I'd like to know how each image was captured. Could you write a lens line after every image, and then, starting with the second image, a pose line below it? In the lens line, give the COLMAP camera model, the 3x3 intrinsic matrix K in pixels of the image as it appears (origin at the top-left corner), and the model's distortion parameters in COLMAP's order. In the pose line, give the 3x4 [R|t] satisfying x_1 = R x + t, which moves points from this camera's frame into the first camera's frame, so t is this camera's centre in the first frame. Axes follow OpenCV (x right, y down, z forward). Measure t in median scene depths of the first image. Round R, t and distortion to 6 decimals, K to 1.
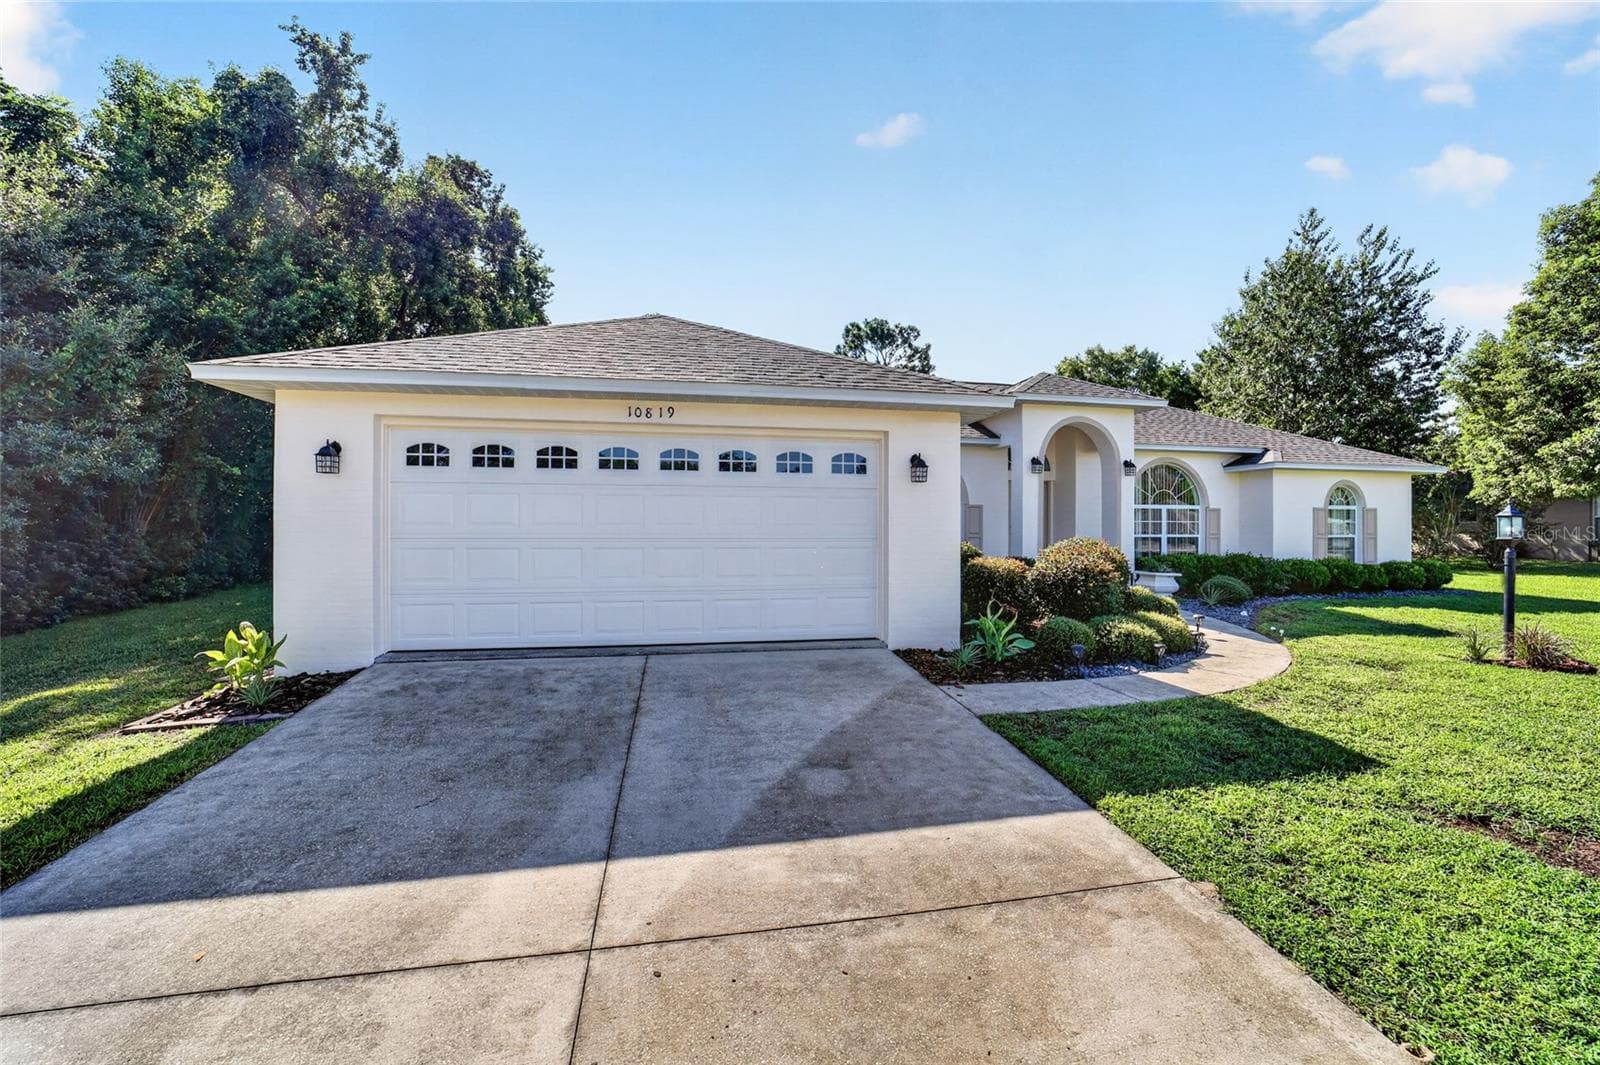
lens RADIAL K [[620.5, 0, 800.0], [0, 620.5, 532.5], [0, 0, 1]] dist [-0.040997, 0.010042]
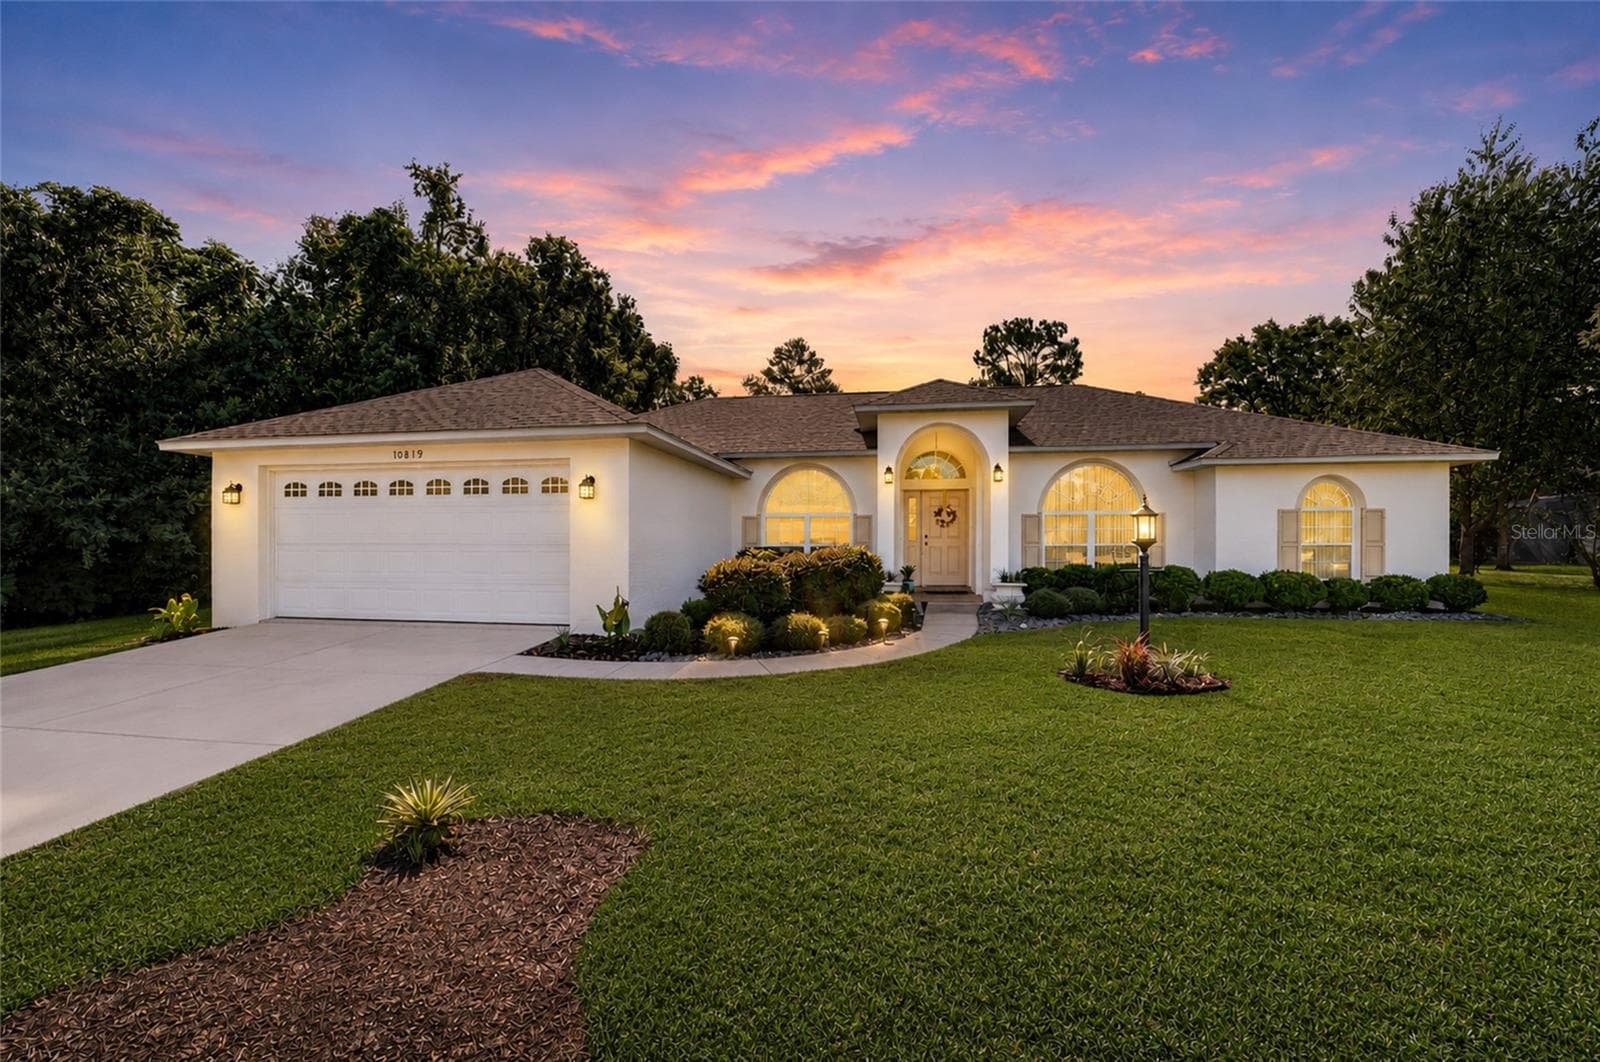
lens RADIAL K [[604.0, 0, 803.4], [0, 604.0, 563.5], [0, 0, 1]] dist [-0.023434, 0.000366]
pose [[0.944583, 0.009747, -0.328127, 0.485157], [0.001640, 0.999407, 0.034407, 0.004021], [0.328267, -0.033038, 0.944007, 0.004726]]
